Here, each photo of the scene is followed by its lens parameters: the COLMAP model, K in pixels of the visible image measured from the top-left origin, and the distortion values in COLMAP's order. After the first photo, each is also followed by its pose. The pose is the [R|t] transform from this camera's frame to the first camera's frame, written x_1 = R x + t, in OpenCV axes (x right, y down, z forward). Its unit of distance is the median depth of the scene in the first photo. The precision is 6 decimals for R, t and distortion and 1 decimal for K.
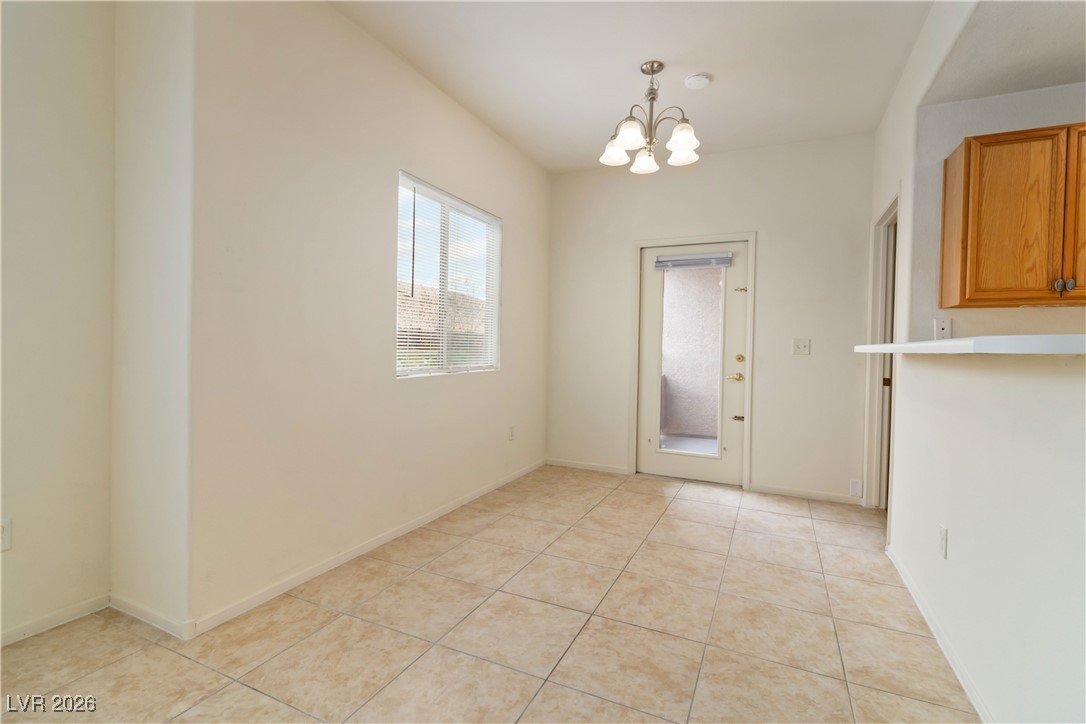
lens RADIAL K [[498.7, 0, 544.3], [0, 498.7, 352.6], [0, 0, 1]] dist [0.001442, 0.000161]
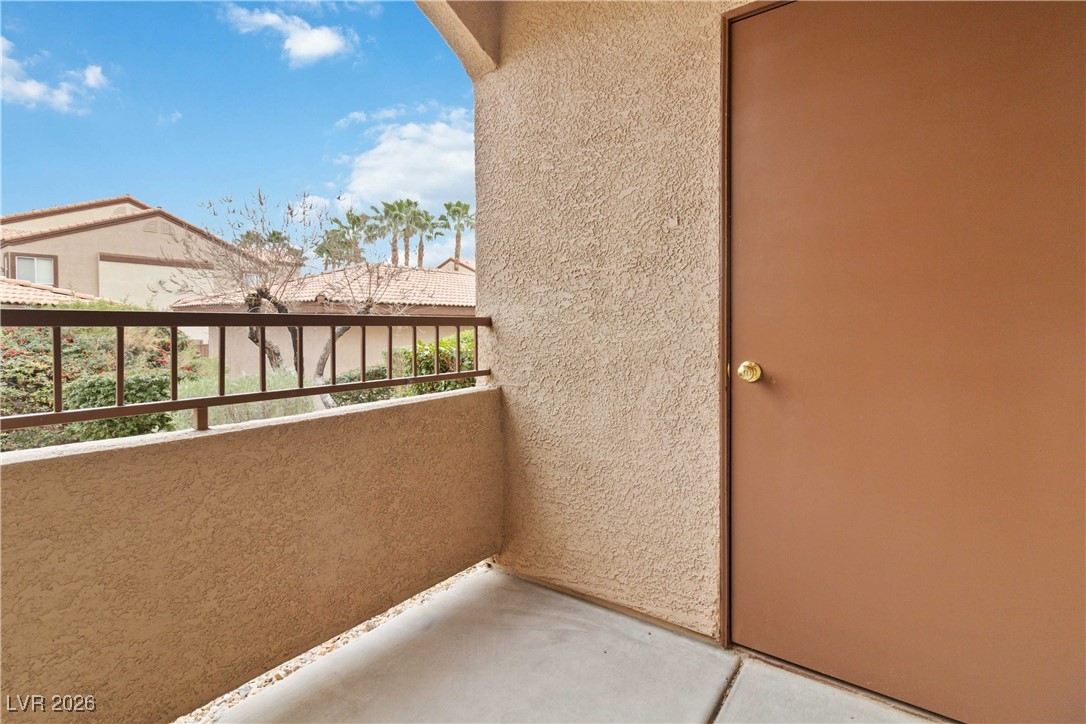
lens RADIAL K [[513.9, 0, 549.5], [0, 513.9, 334.5], [0, 0, 1]] dist [0.002184, 0.000054]
pose [[0.982938, -0.017808, -0.183074, 0.970776], [0.017565, 0.999841, -0.002950, 0.033583], [0.183097, -0.000316, 0.983095, 1.972184]]
